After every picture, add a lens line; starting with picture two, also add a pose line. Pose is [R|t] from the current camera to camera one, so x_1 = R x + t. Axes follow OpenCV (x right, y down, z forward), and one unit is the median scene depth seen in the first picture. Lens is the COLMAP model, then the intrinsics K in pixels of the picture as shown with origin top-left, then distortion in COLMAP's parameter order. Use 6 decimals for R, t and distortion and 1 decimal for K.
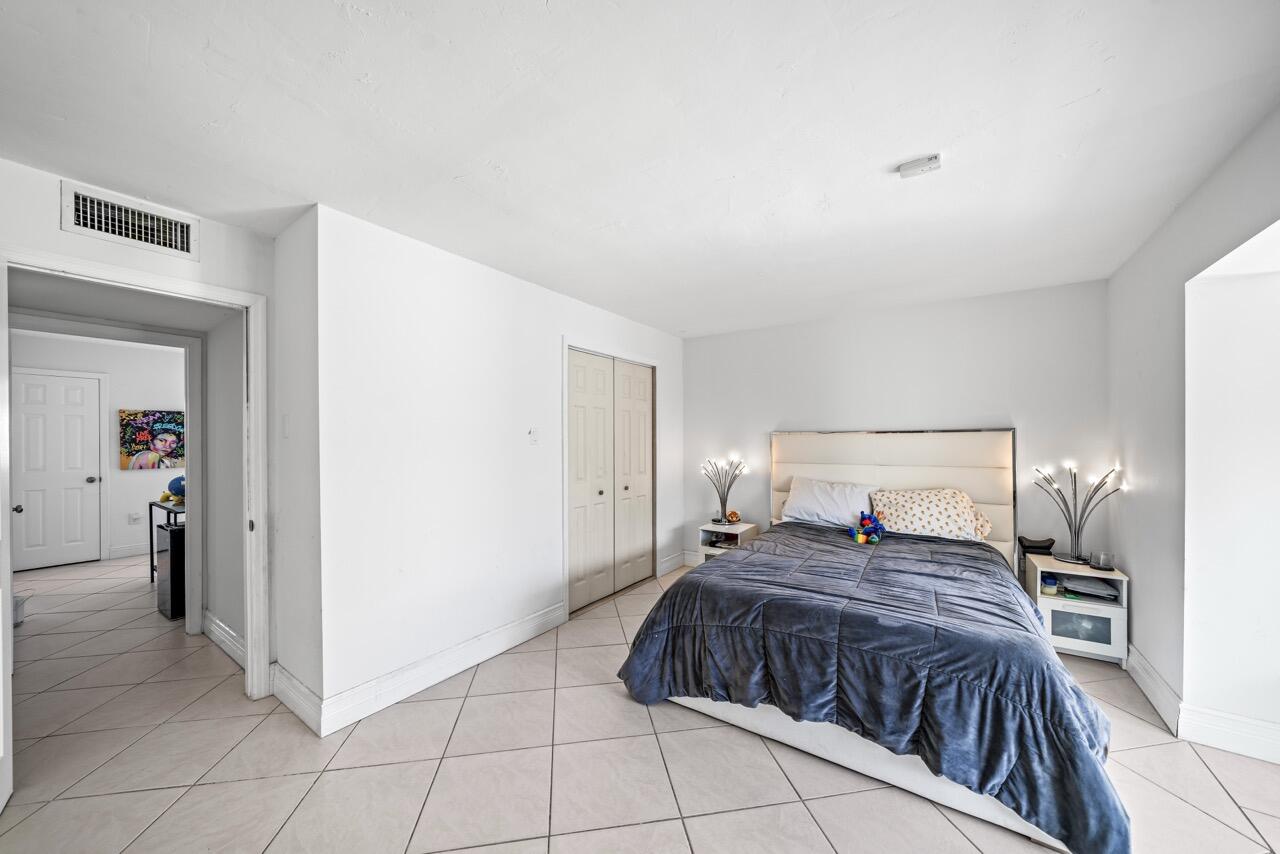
lens RADIAL K [[444.5, 0, 632.1], [0, 444.5, 439.0], [0, 0, 1]] dist [-0.000371, 0.000133]
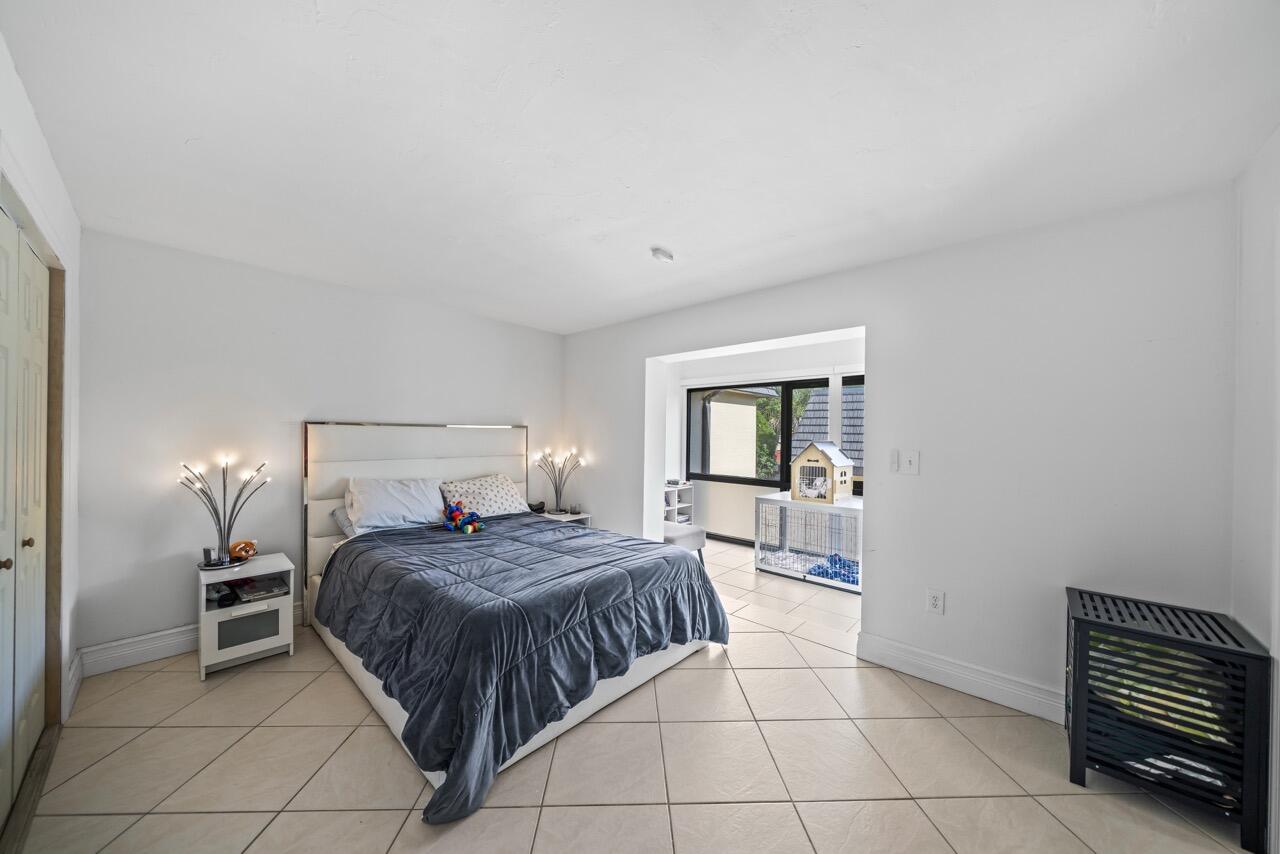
lens RADIAL K [[444.5, 0, 635.6], [0, 444.5, 436.6], [0, 0, 1]] dist [-0.000371, 0.000133]
pose [[0.128544, -0.000896, 0.991703, -0.549102], [-0.015244, 0.999880, 0.002880, -0.001561], [-0.991587, -0.015488, 0.128515, 0.570262]]
